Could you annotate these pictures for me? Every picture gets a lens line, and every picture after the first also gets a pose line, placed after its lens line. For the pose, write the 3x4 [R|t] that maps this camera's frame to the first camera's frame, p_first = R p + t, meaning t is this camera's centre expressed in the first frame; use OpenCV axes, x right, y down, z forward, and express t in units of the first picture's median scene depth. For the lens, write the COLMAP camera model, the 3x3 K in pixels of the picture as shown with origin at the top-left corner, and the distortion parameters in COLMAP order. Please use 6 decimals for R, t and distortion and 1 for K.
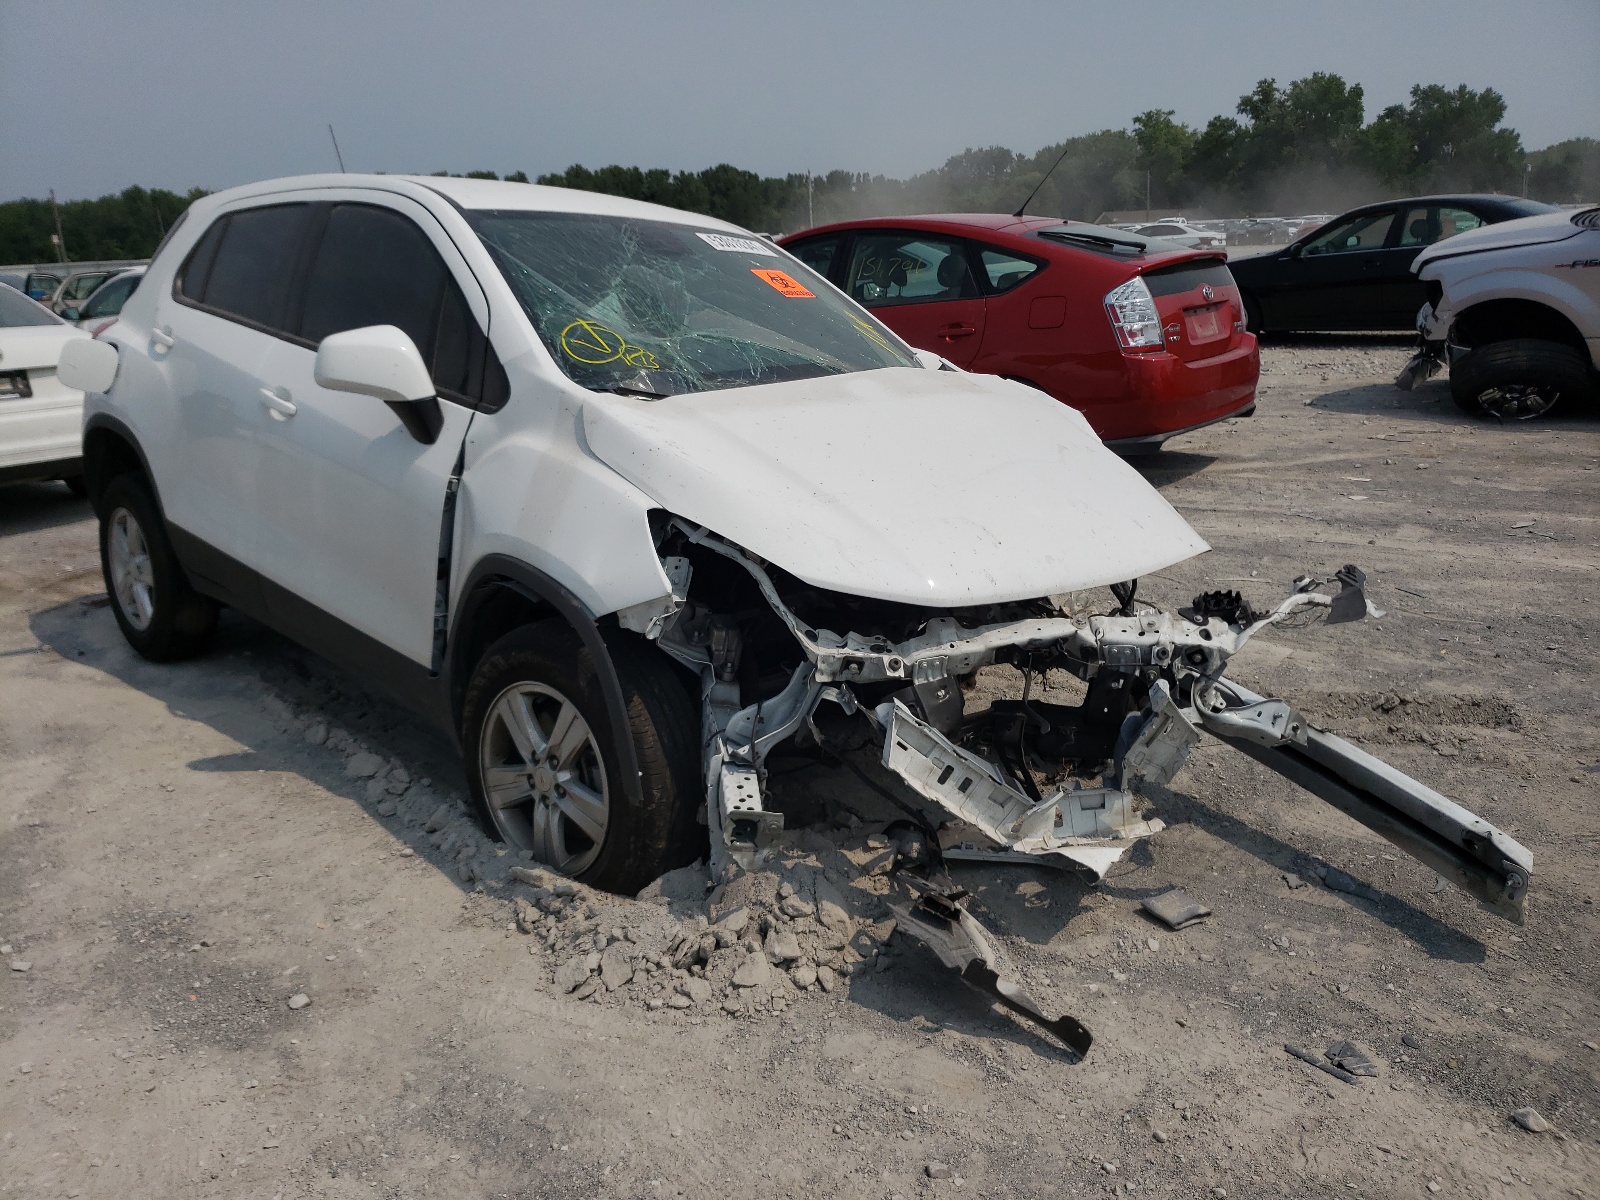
lens RADIAL K [[1242.3, 0, 801.3], [0, 1242.3, 553.1], [0, 0, 1]] dist [0.146369, -0.183036]
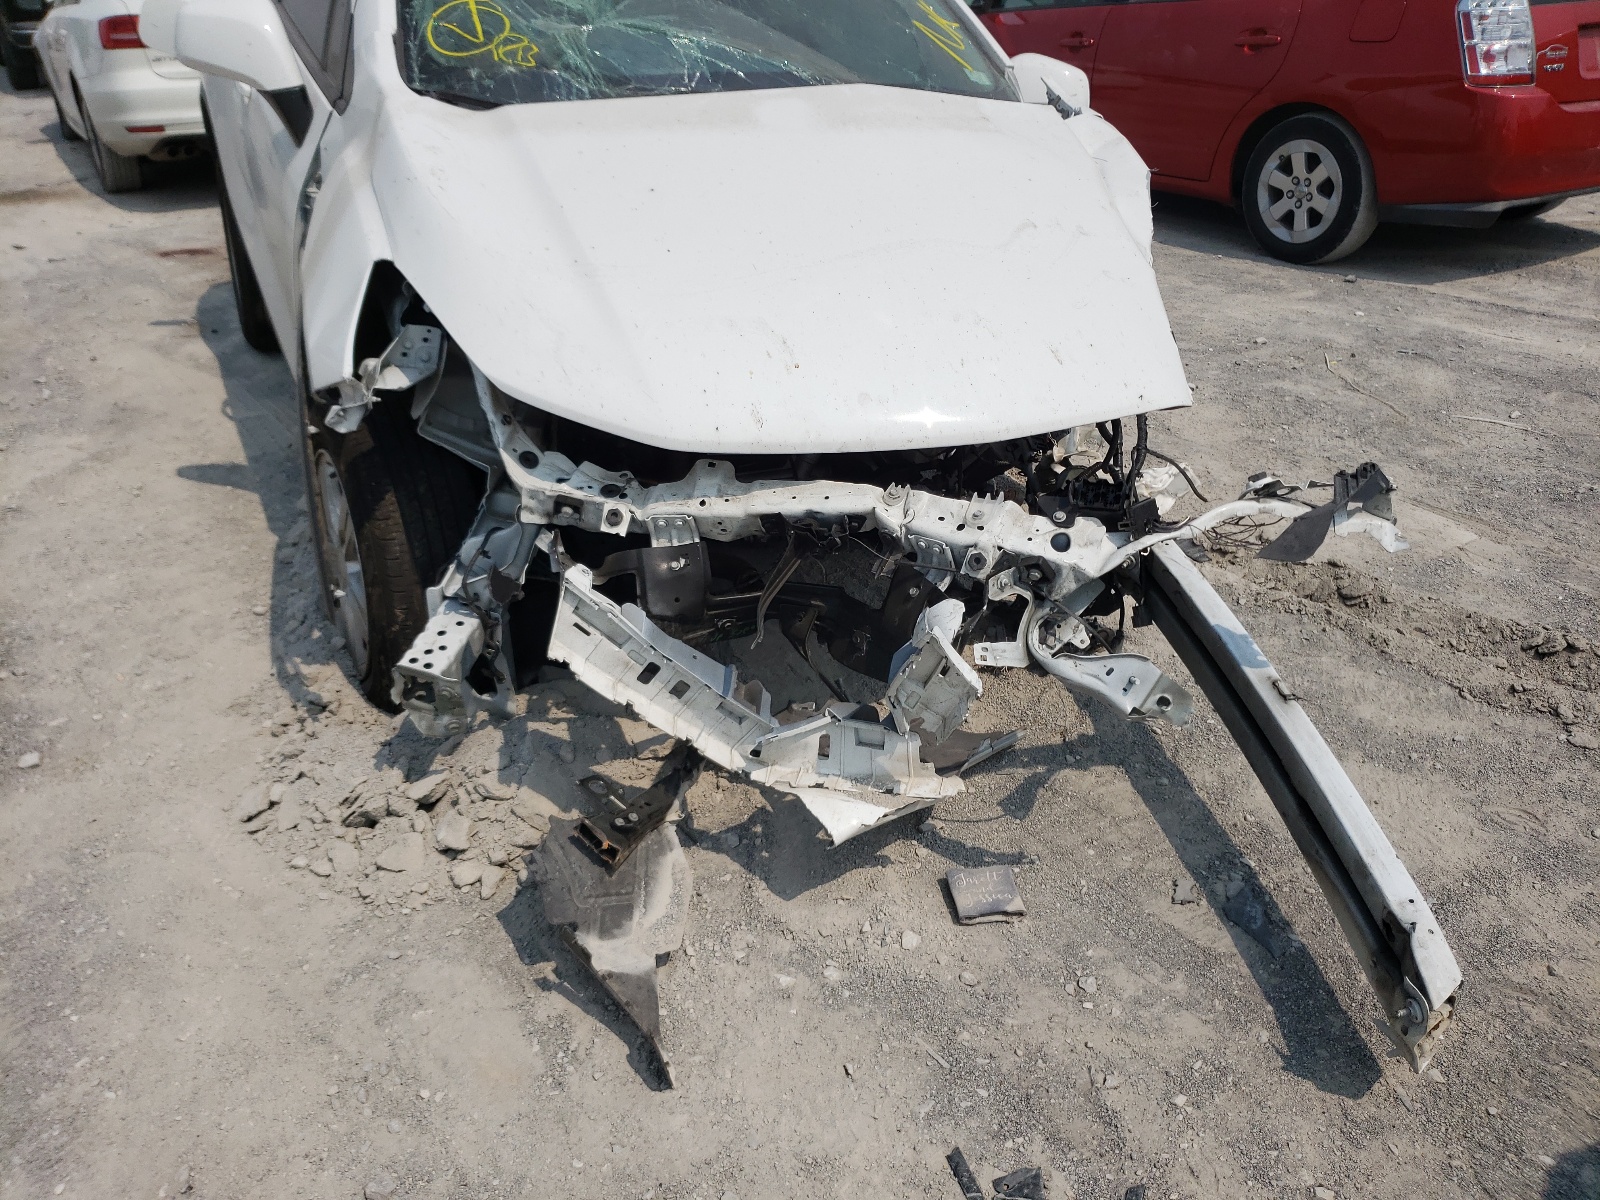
lens RADIAL K [[1242.3, 0, 801.3], [0, 1242.3, 553.1], [0, 0, 1]] dist [0.146369, -0.183036]
pose [[0.941808, 0.170054, -0.289963, 0.388647], [-0.102800, 0.966978, 0.233206, -0.071890], [0.320045, -0.189827, 0.928190, 0.337241]]
